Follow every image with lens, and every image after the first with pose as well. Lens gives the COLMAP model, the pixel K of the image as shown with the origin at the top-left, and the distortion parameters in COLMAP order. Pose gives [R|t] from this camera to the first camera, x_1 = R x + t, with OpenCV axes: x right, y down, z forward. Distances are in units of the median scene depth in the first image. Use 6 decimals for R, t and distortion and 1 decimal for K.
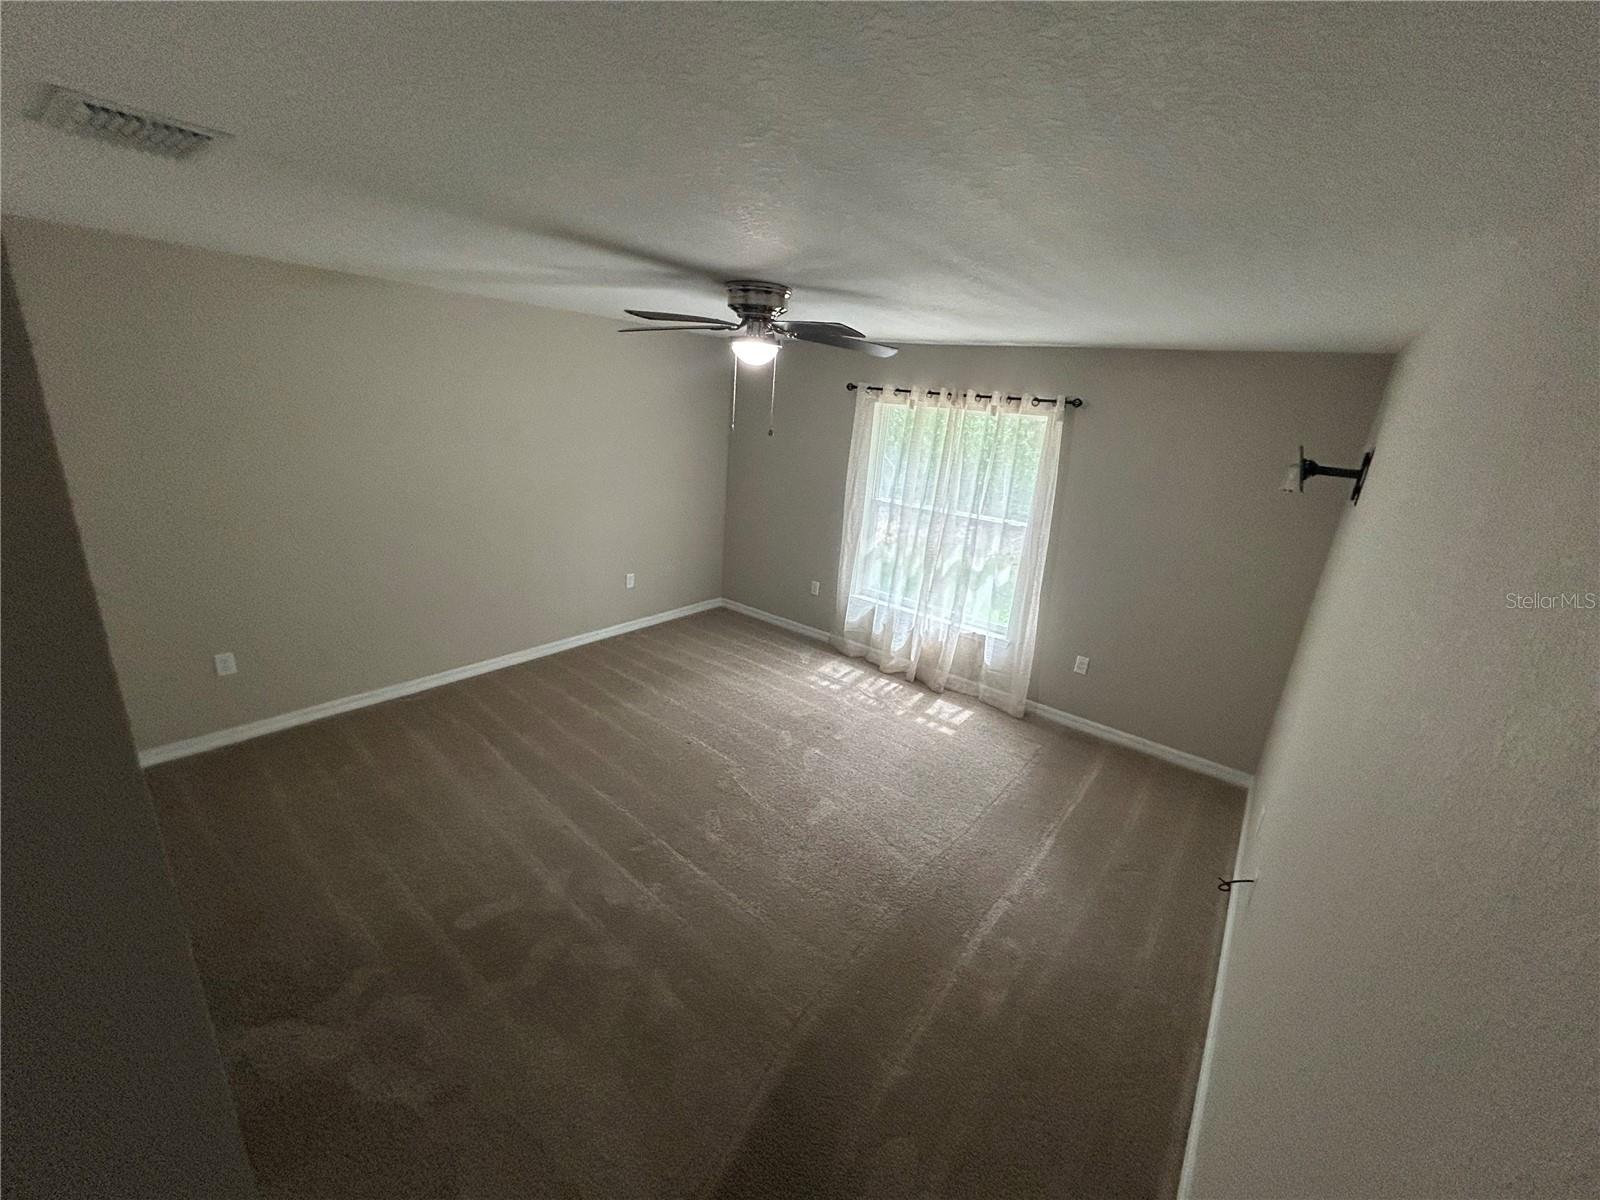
lens RADIAL K [[647.2, 0, 800.0], [0, 647.2, 600.0], [0, 0, 1]] dist [-0.002709, 0.001058]
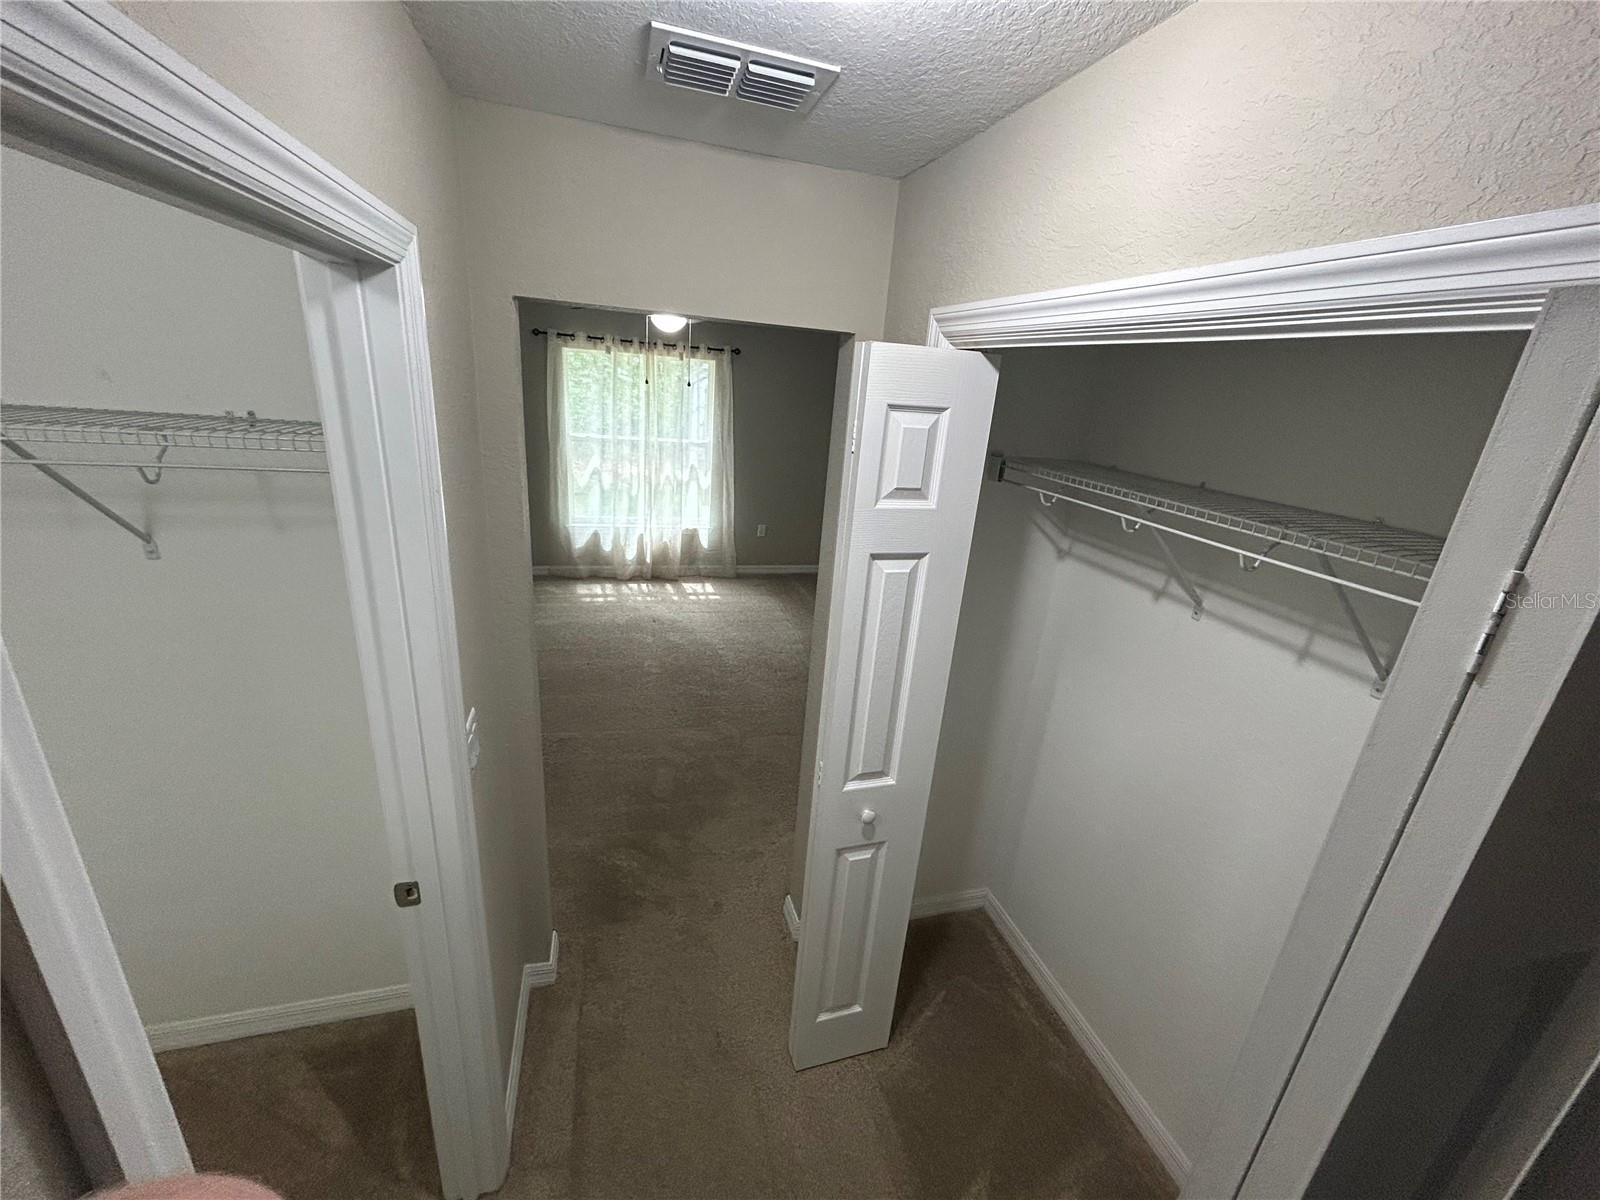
lens RADIAL K [[647.2, 0, 800.0], [0, 647.2, 600.0], [0, 0, 1]] dist [-0.002709, 0.001058]
pose [[0.592210, -0.296290, 0.749333, -0.623556], [0.207223, 0.954666, 0.213709, -0.044301], [-0.778683, 0.028718, 0.626760, -0.004875]]
